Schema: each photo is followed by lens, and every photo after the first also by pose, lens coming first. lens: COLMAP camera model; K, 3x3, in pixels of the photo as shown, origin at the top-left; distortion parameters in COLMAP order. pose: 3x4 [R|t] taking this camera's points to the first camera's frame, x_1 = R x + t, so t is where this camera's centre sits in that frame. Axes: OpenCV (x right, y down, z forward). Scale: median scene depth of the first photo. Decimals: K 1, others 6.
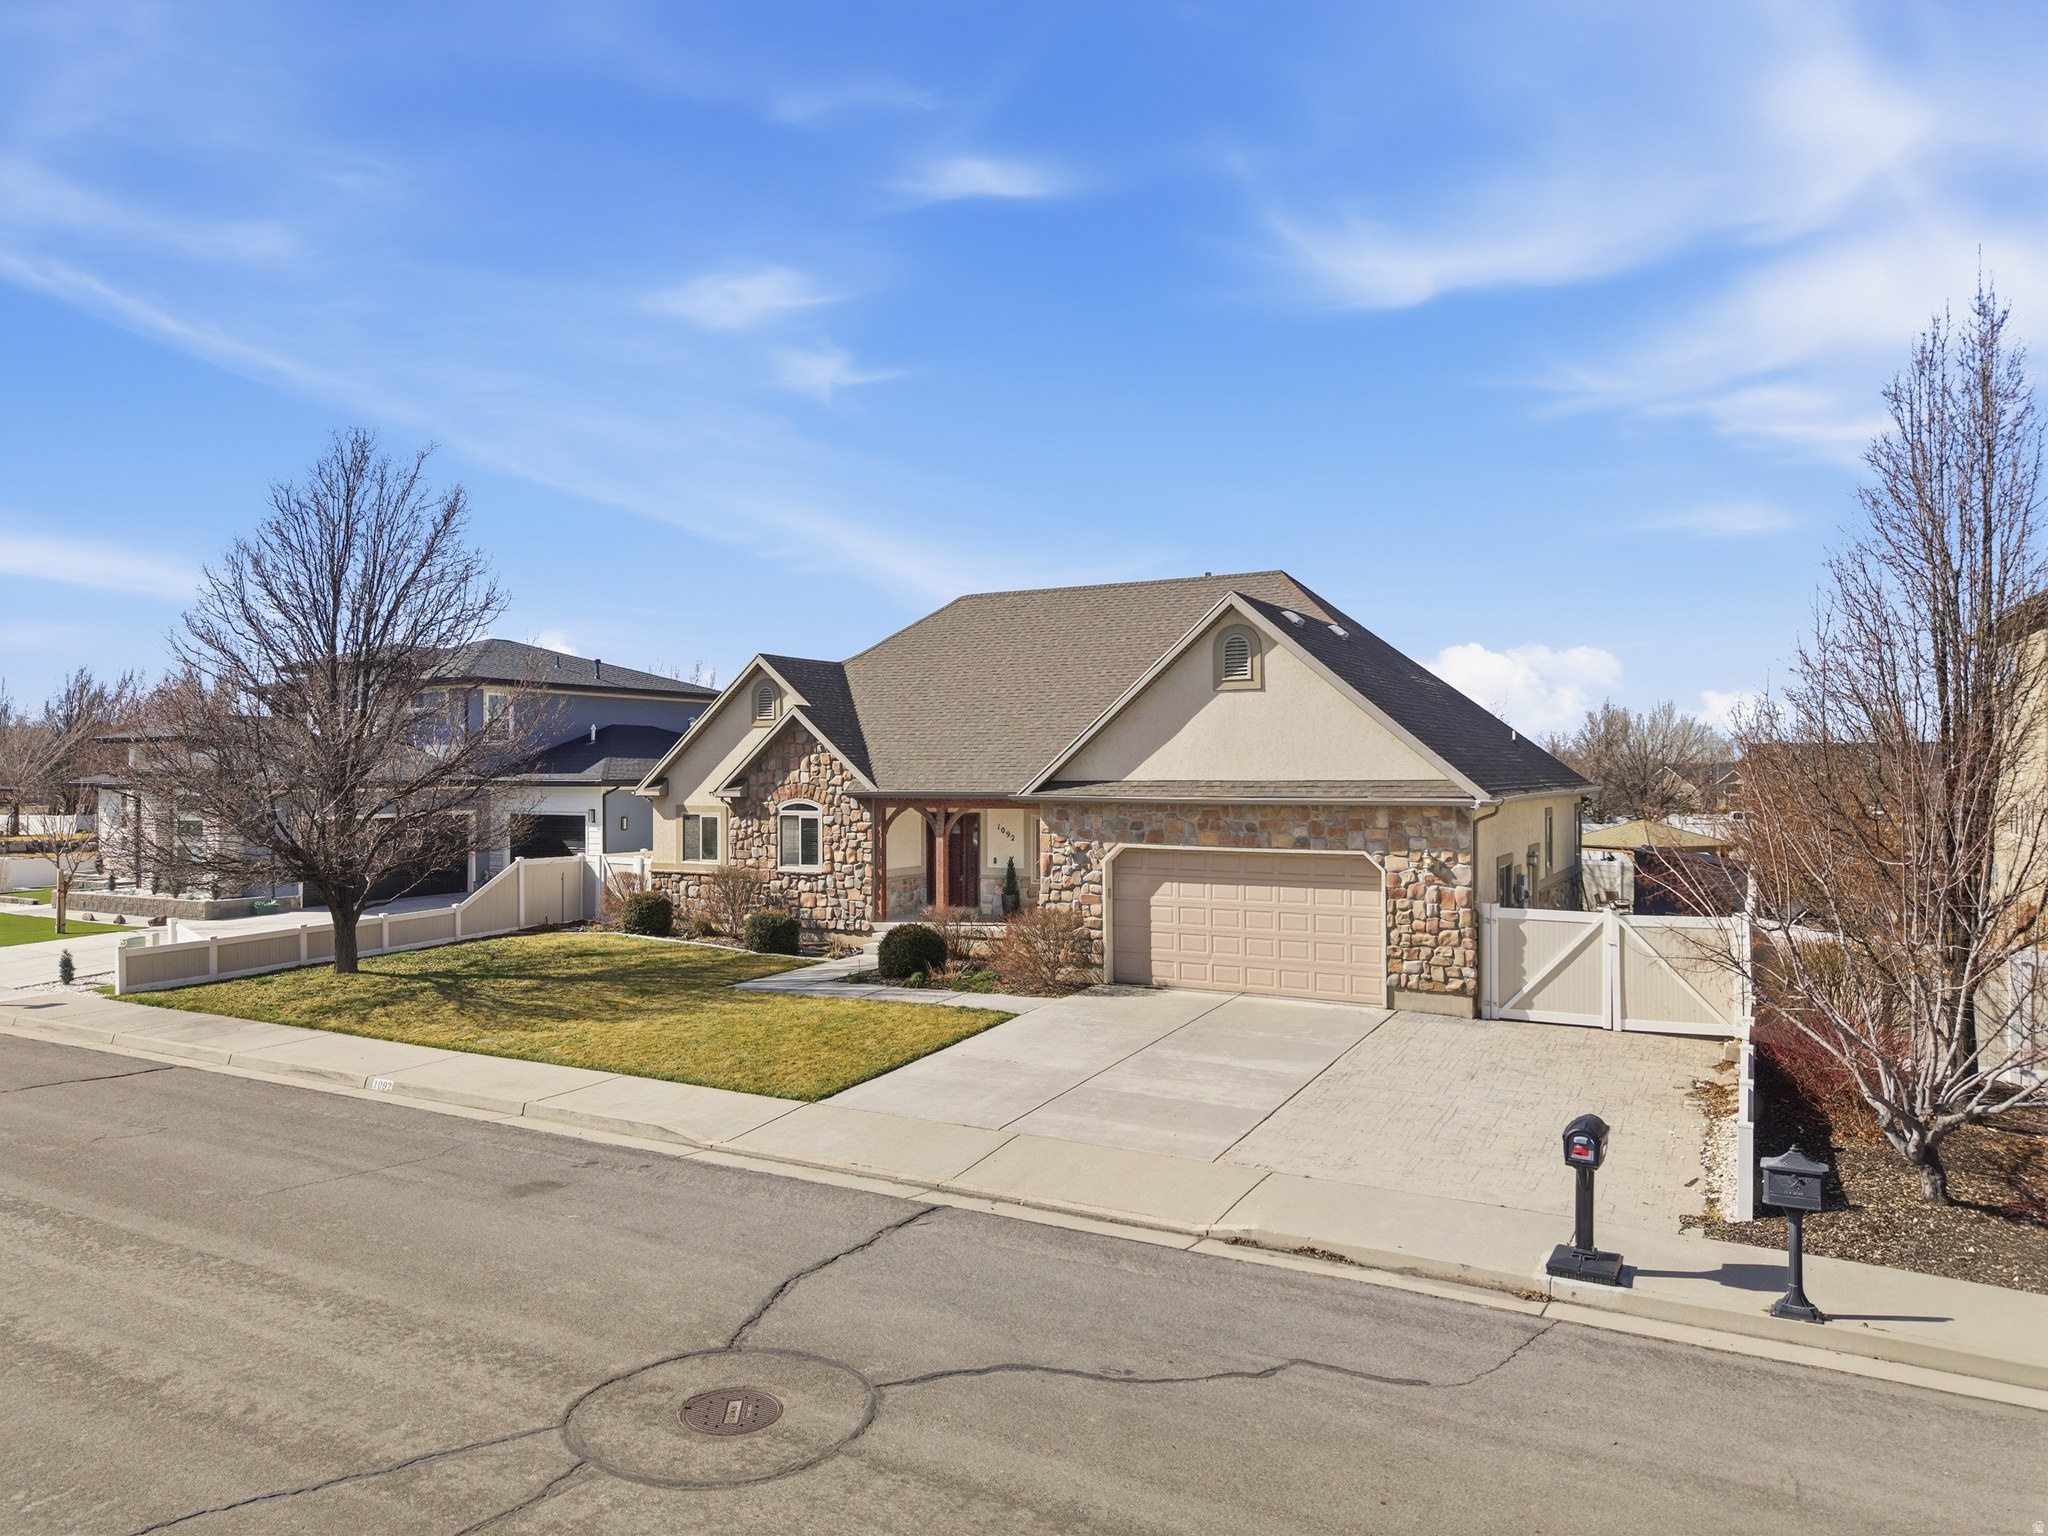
lens RADIAL K [[1361.9, 0, 1025.7], [0, 1361.9, 778.0], [0, 0, 1]] dist [0.062832, -0.094495]
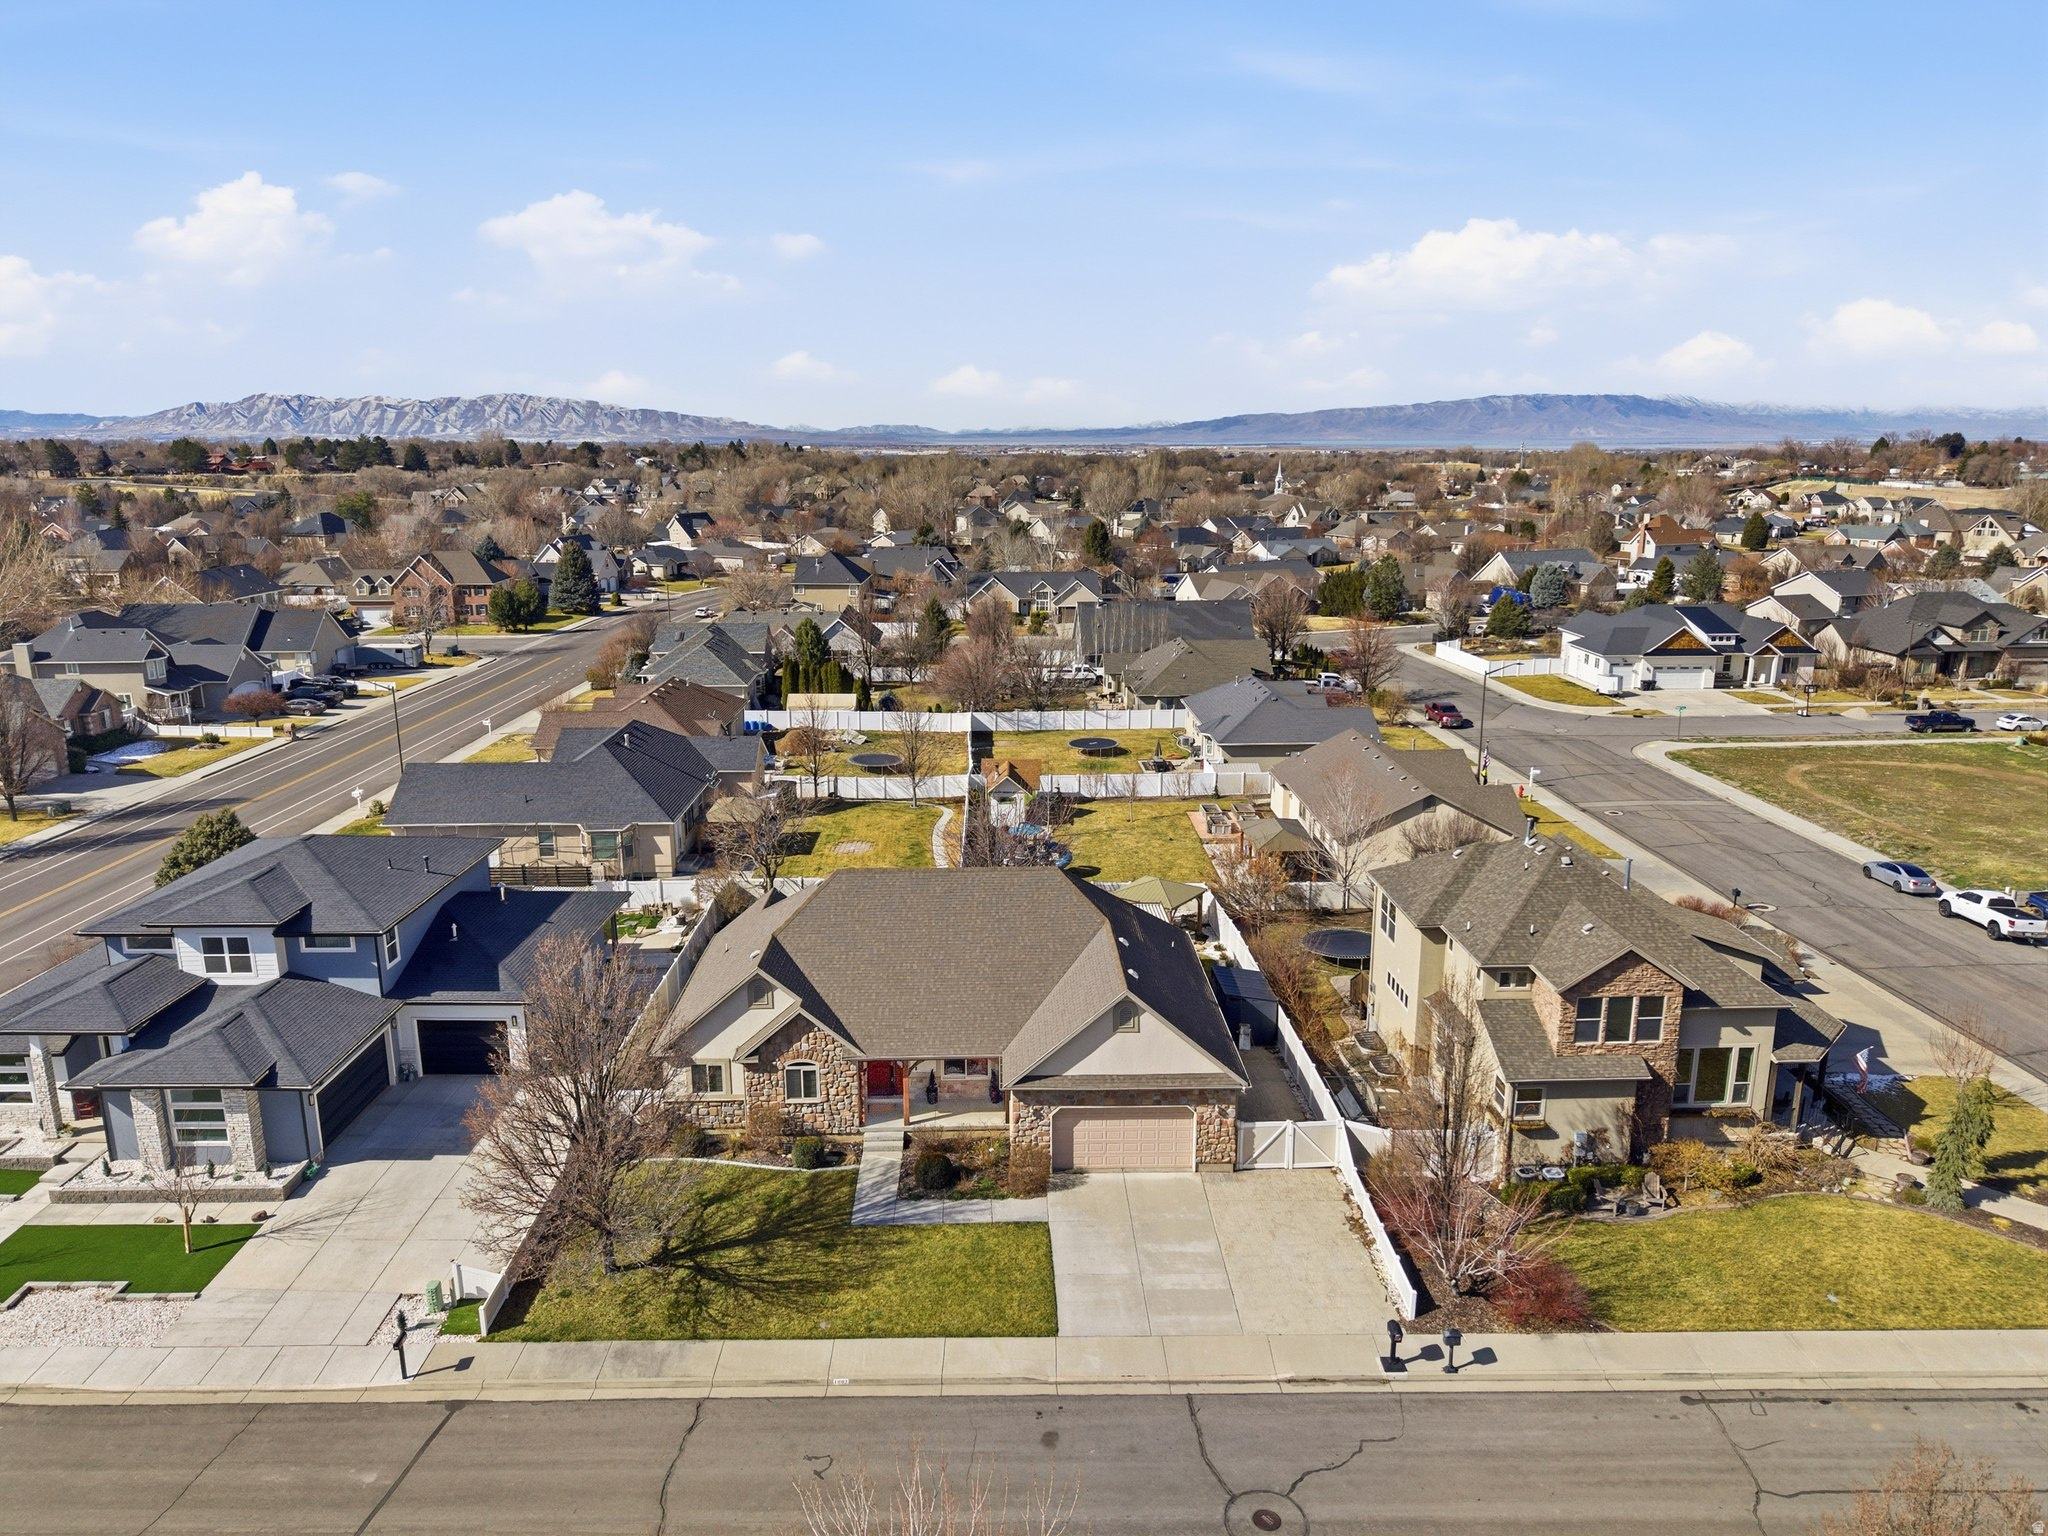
lens RADIAL K [[1361.9, 0, 1025.7], [0, 1361.9, 778.0], [0, 0, 1]] dist [0.062832, -0.094495]
pose [[0.864110, -0.119404, 0.488935, -0.837835], [0.000852, 0.971797, 0.235818, -0.834811], [-0.503303, -0.203356, 0.839841, -0.482445]]
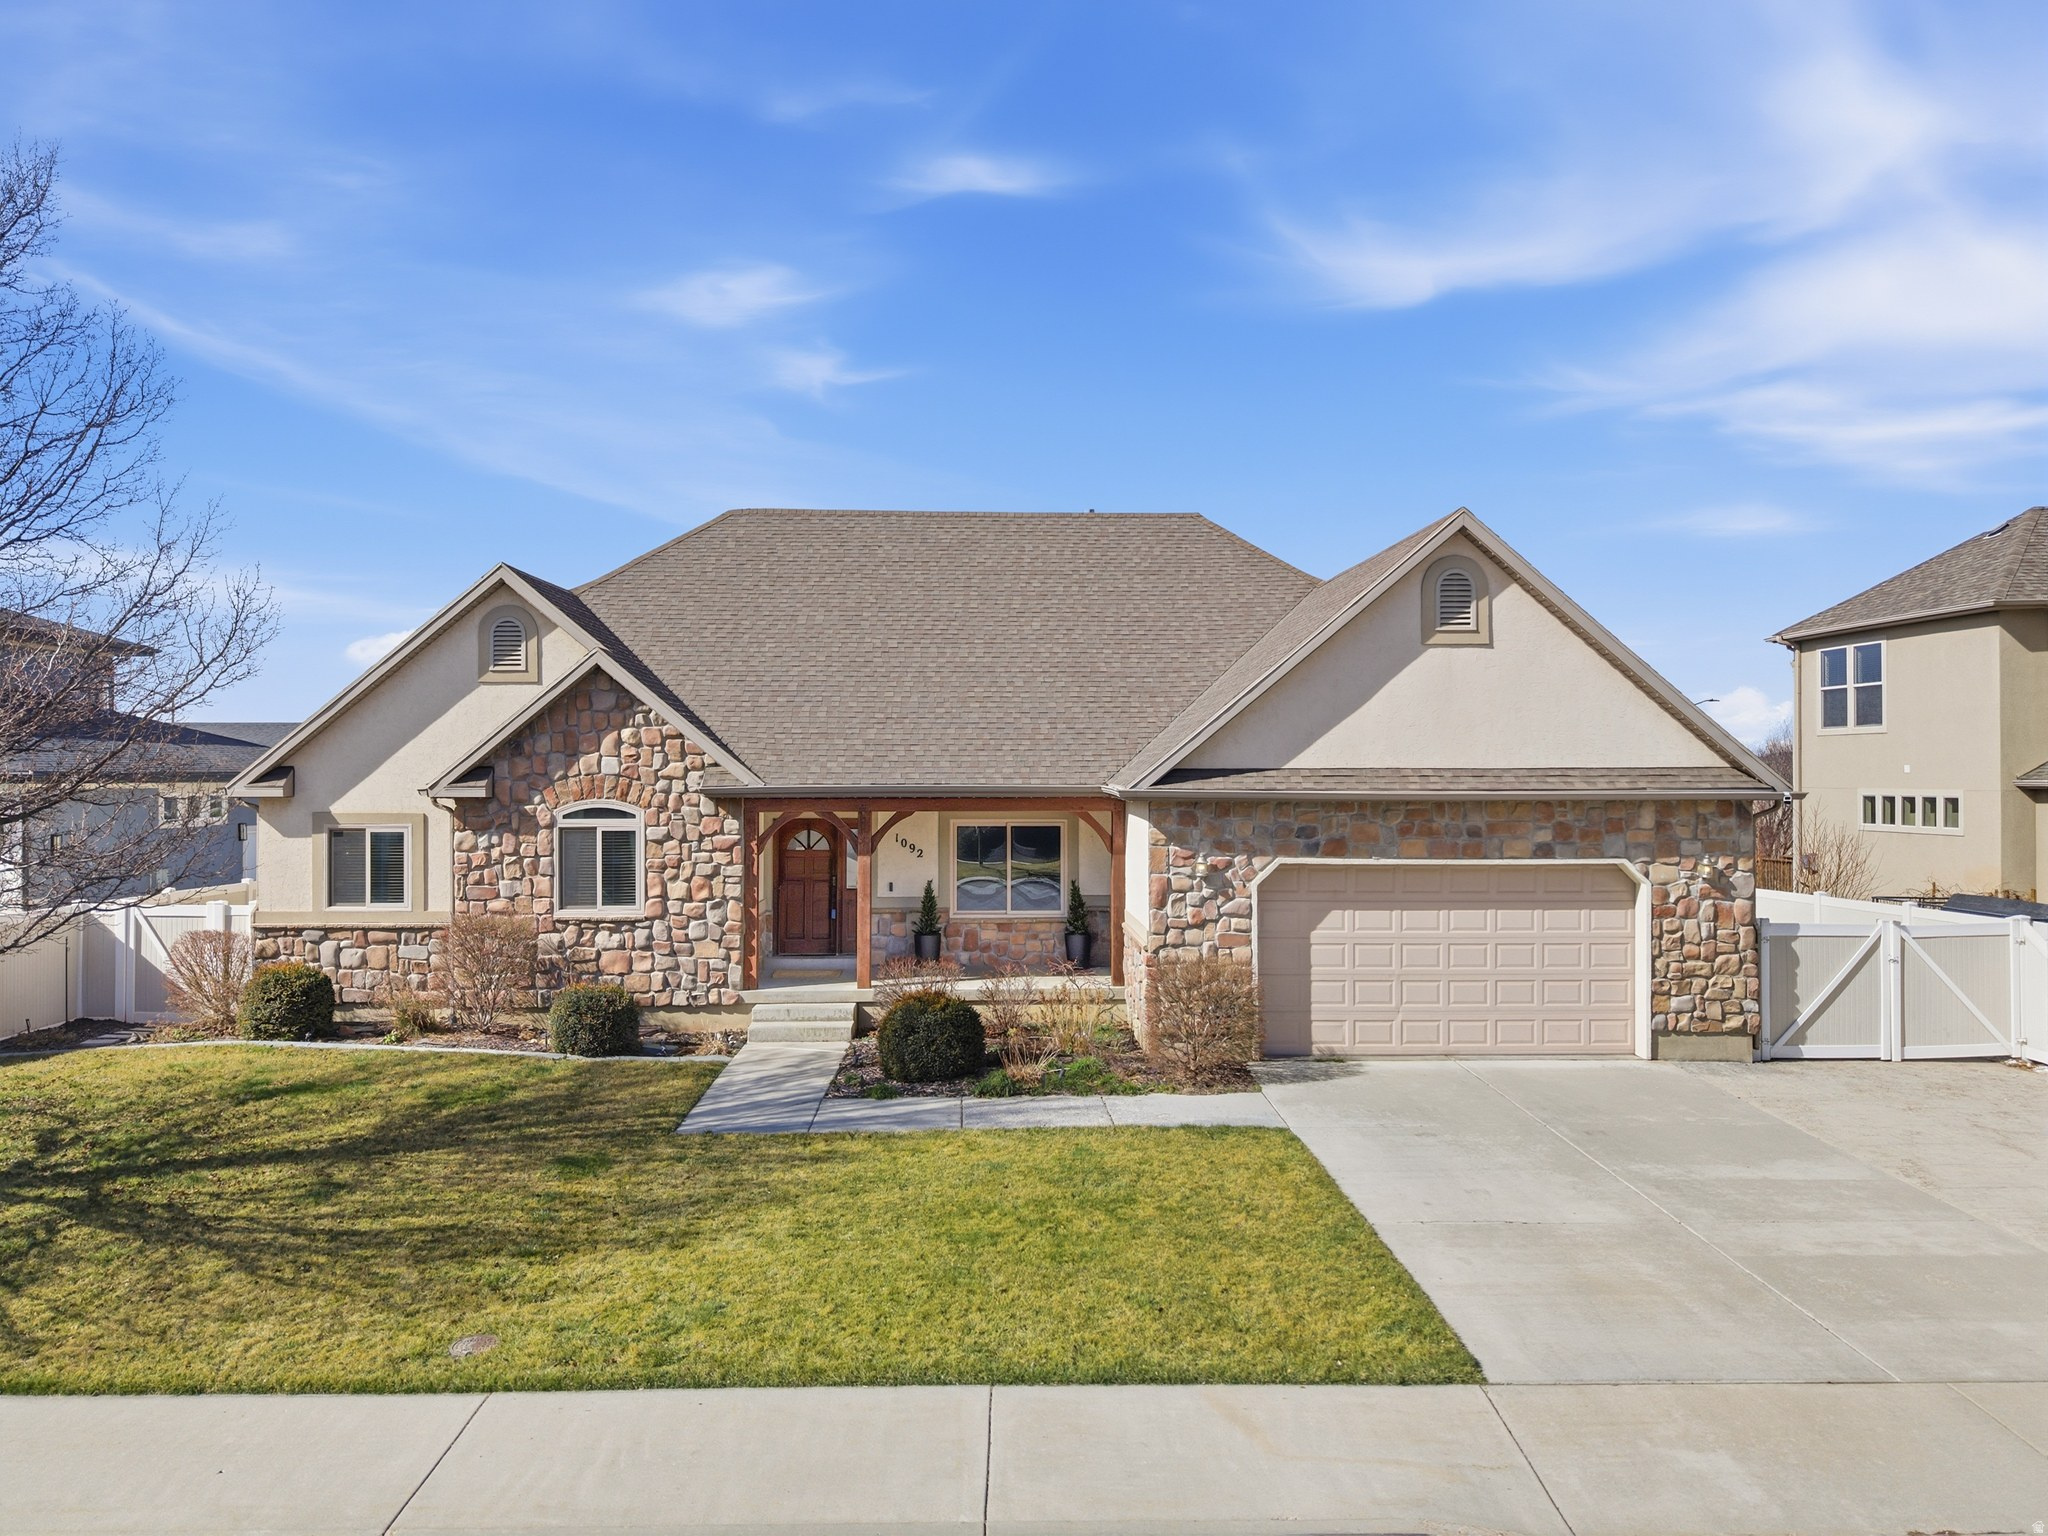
lens RADIAL K [[1376.5, 0, 1028.1], [0, 1376.5, 775.6], [0, 0, 1]] dist [0.004992, 0.000200]
pose [[0.859435, 0.002095, 0.511240, -0.395738], [-0.000166, 0.999993, -0.003820, 0.008326], [-0.511245, 0.003198, 0.859429, 0.449600]]
